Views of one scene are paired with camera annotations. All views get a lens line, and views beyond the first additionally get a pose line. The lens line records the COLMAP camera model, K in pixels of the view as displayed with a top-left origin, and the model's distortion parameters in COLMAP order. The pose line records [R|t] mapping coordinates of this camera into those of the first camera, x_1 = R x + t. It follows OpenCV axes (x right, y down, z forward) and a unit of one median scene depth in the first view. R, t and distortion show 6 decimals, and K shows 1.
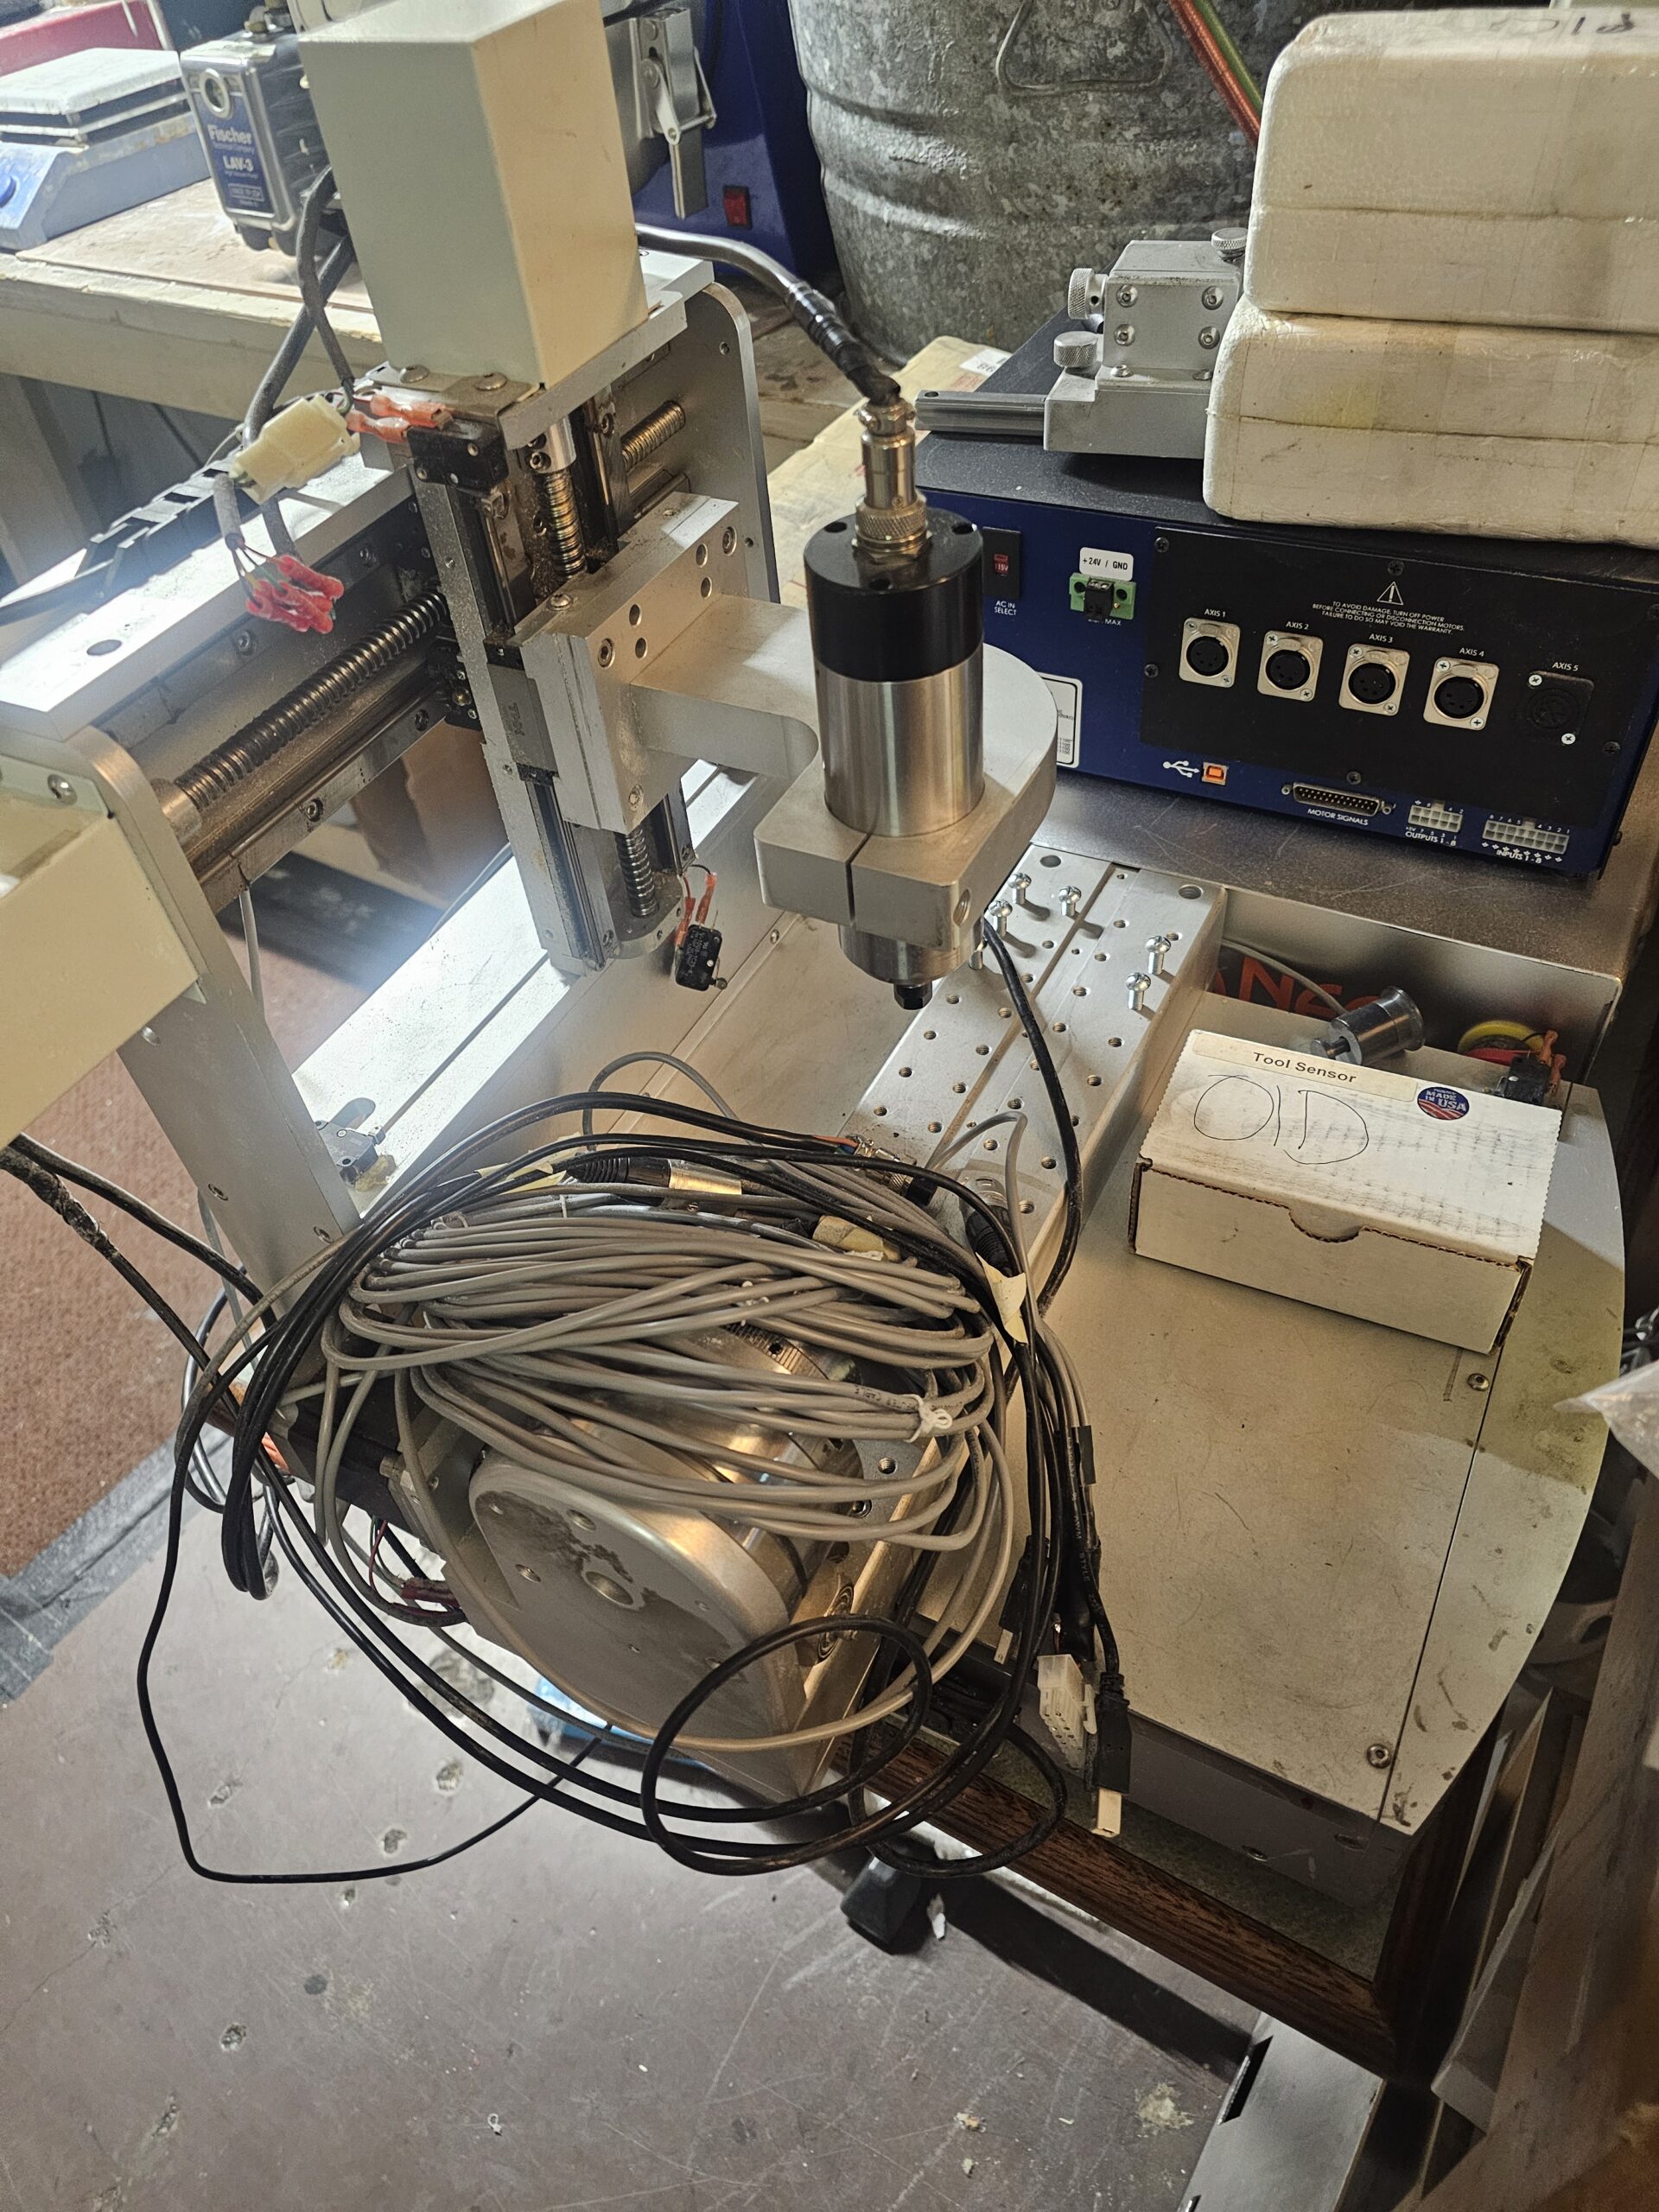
lens RADIAL K [[1503.9, 0, 764.7], [0, 1503.9, 1129.6], [0, 0, 1]] dist [0.013867, -0.010651]
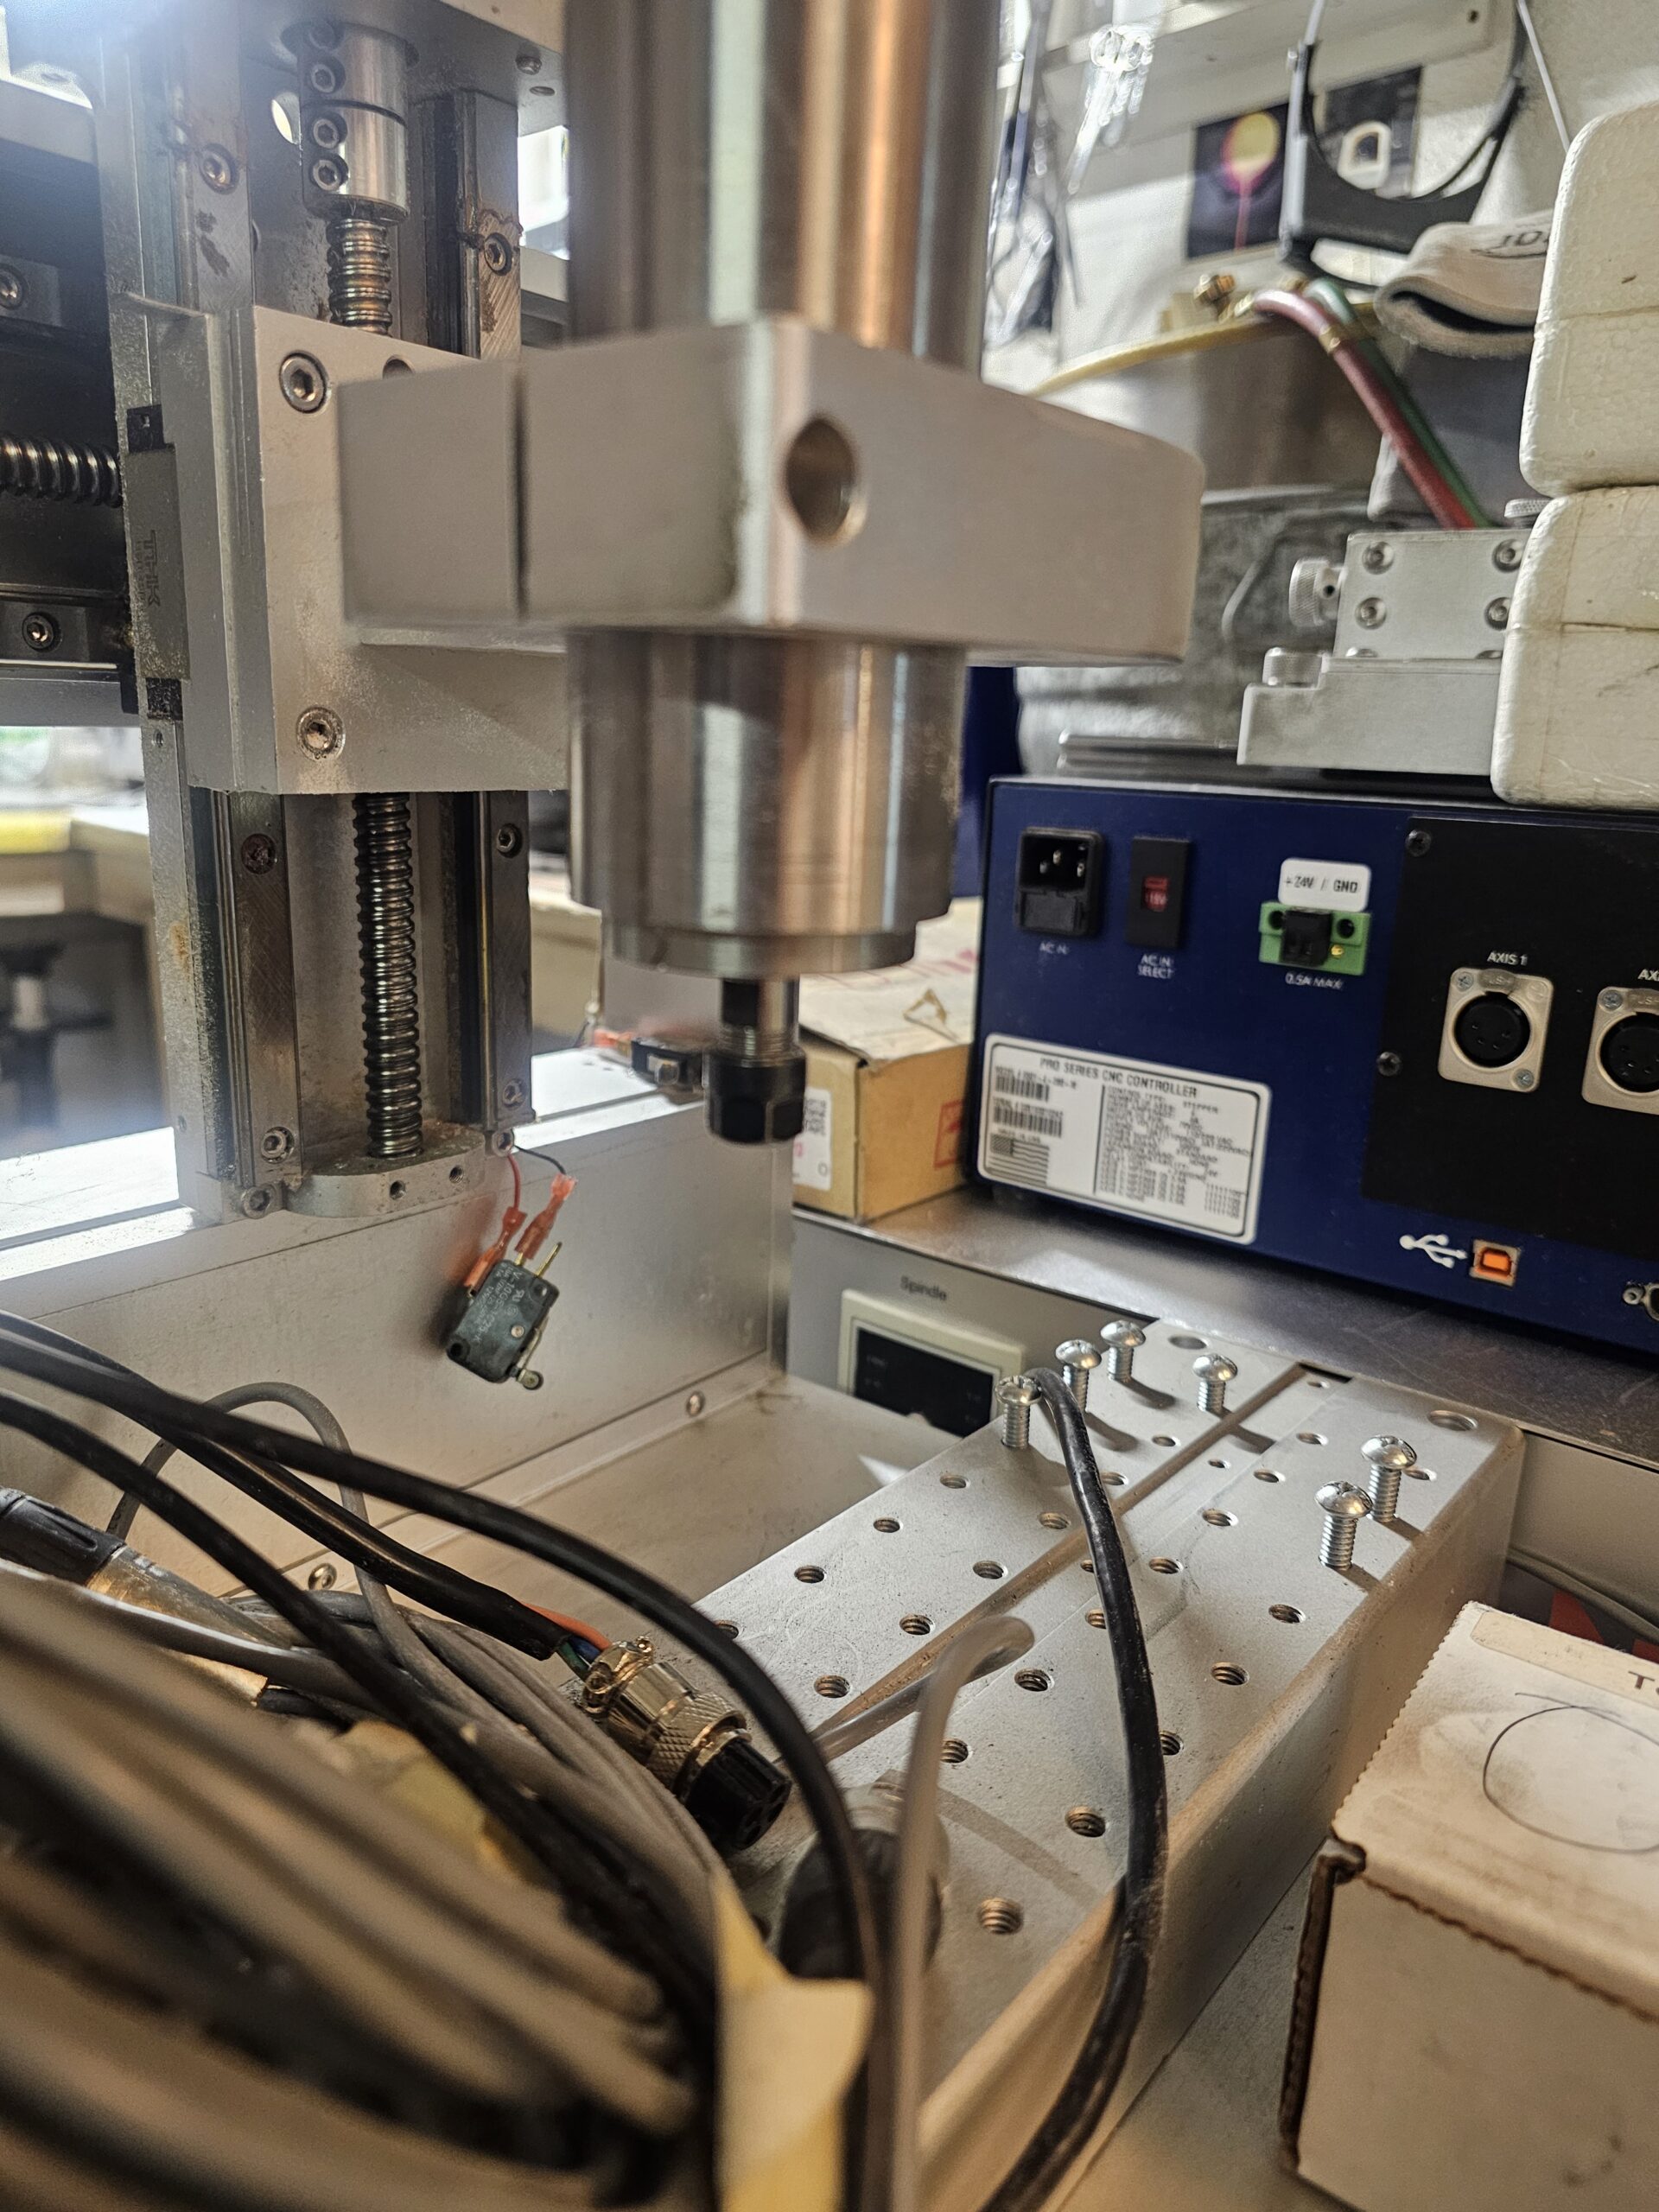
lens RADIAL K [[1503.9, 0, 795.5], [0, 1503.9, 1148.3], [0, 0, 1]] dist [0.013867, -0.010651]
pose [[0.971850, 0.183497, -0.147769, 0.126758], [-0.233292, 0.837064, -0.494873, 0.077415], [0.032884, 0.515416, 0.856309, 0.516267]]
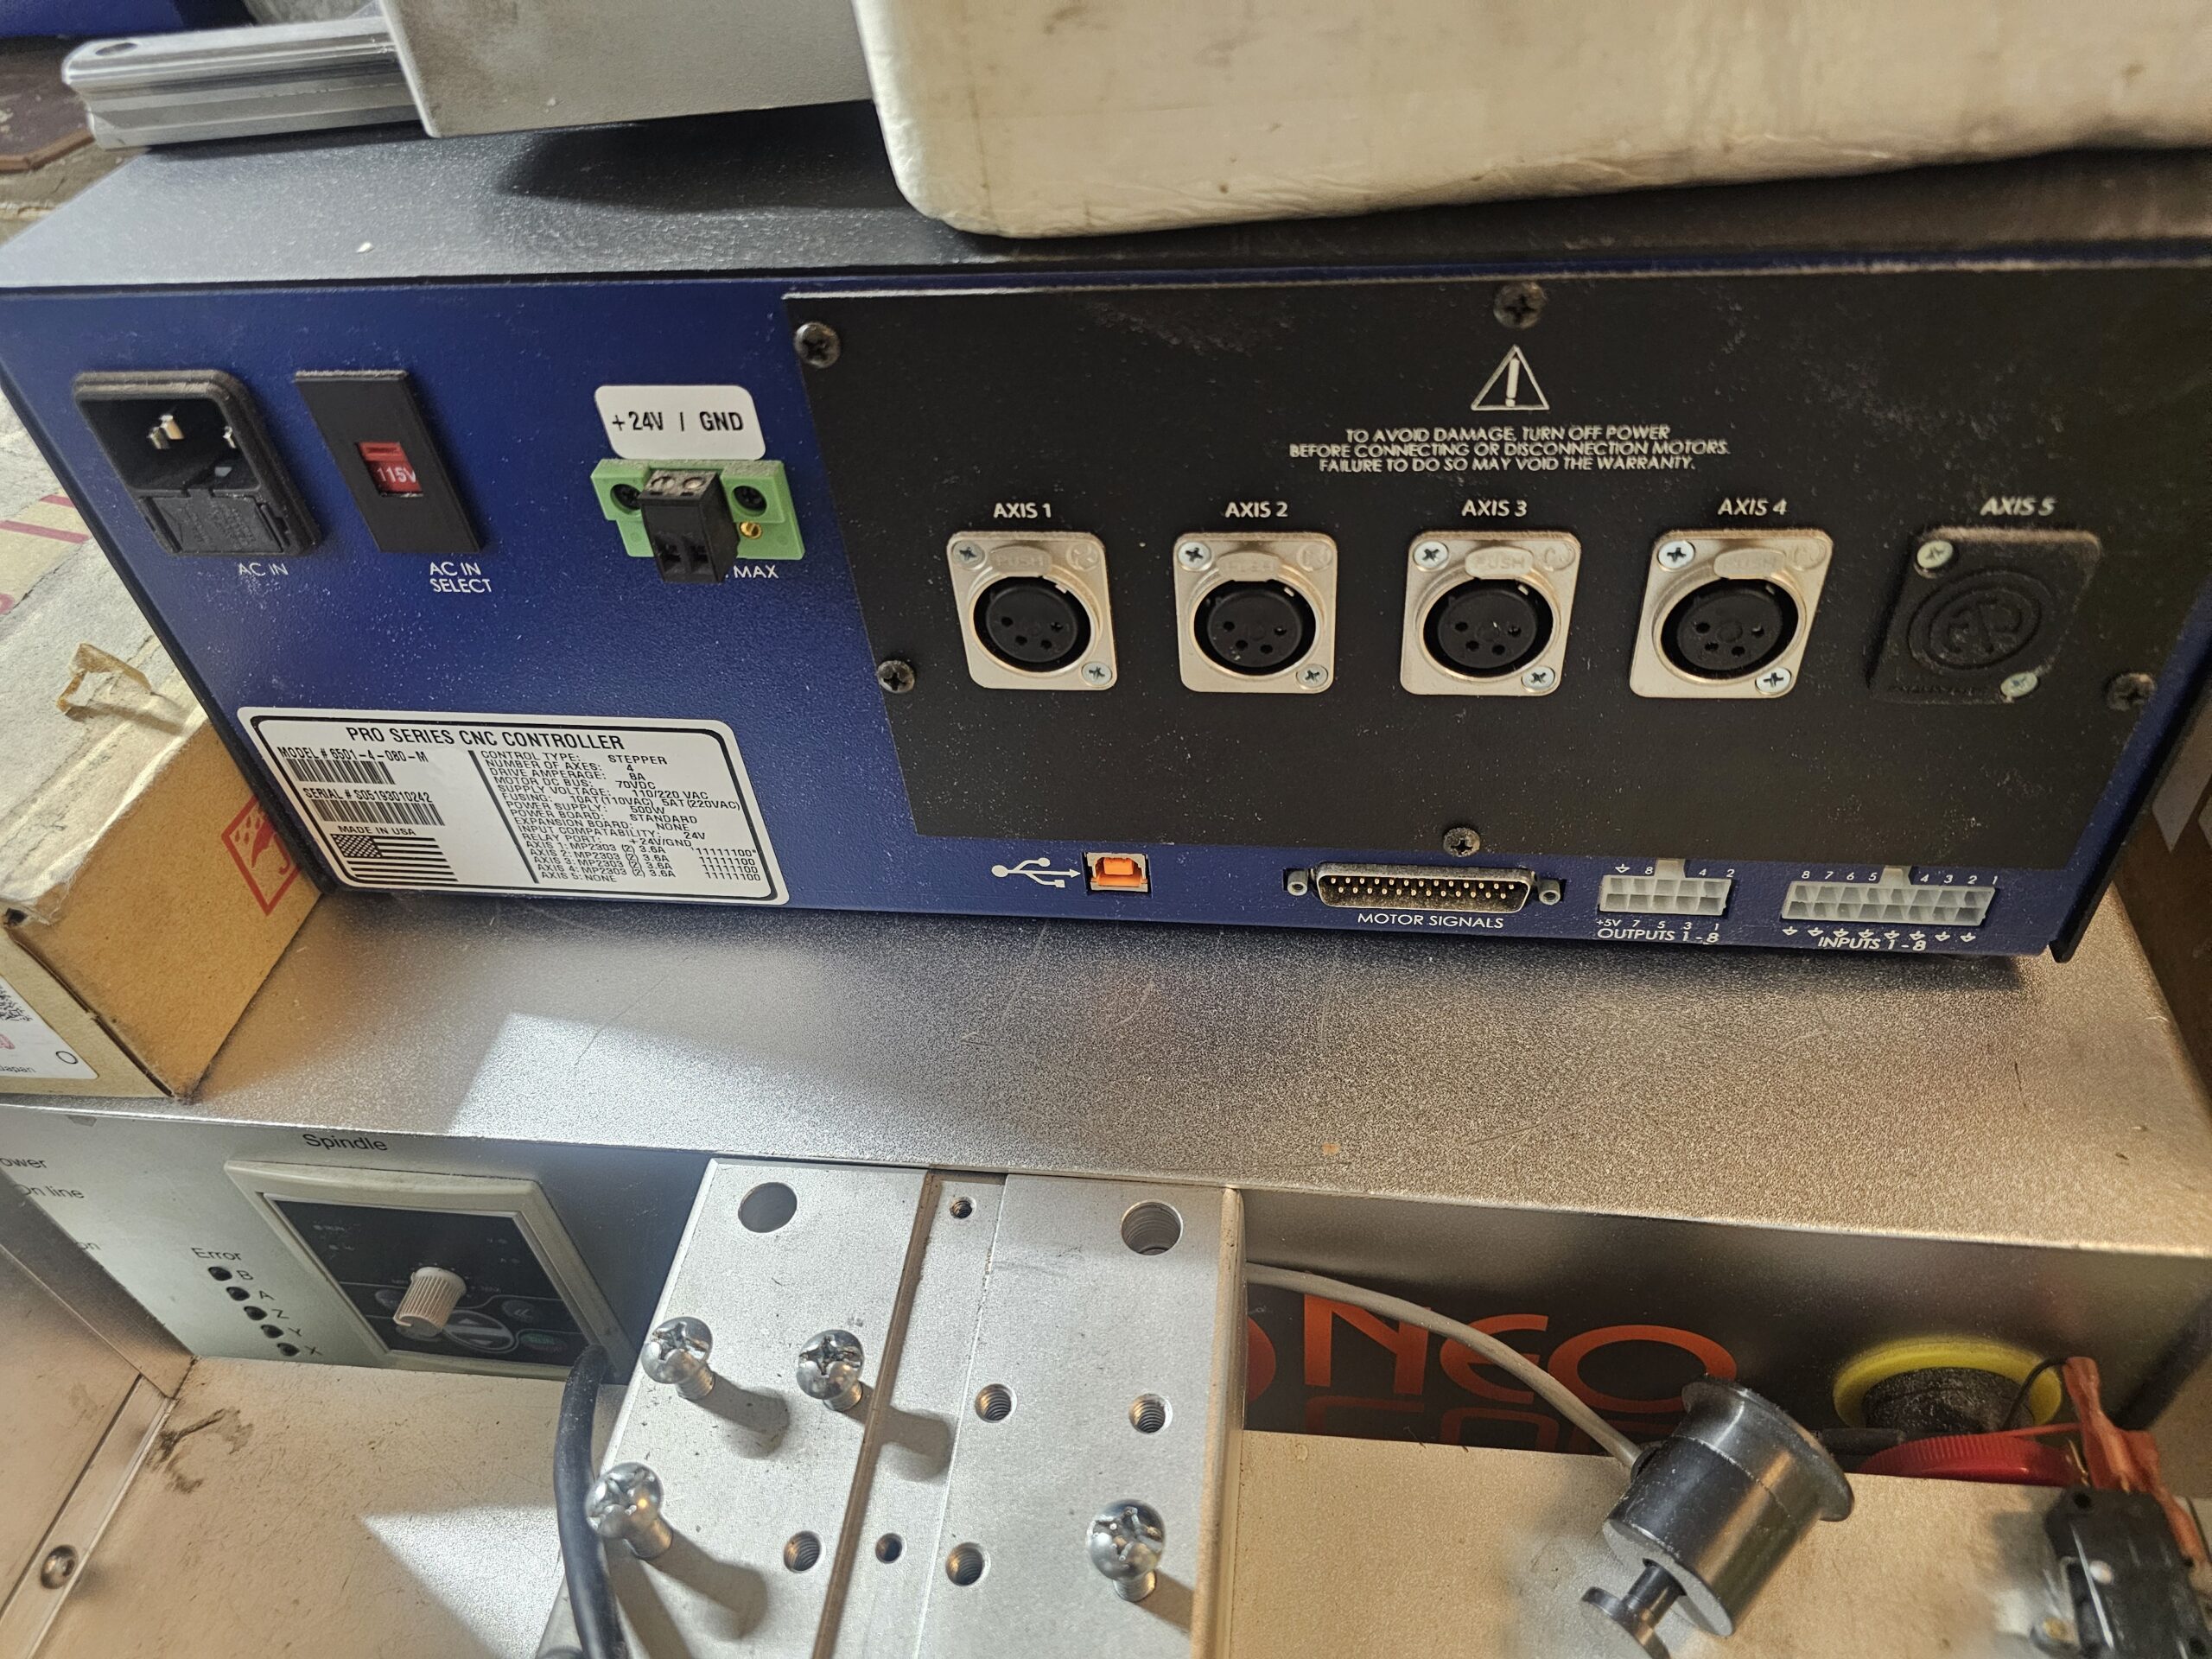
lens RADIAL K [[1503.9, 0, 1100.5], [0, 1503.9, 836.7], [0, 0, 1]] dist [0.013867, -0.010651]
pose [[0.929022, -0.238688, 0.282748, 0.197225], [0.257925, 0.965625, -0.032307, -0.251288], [-0.265317, 0.102941, 0.958650, 0.663100]]
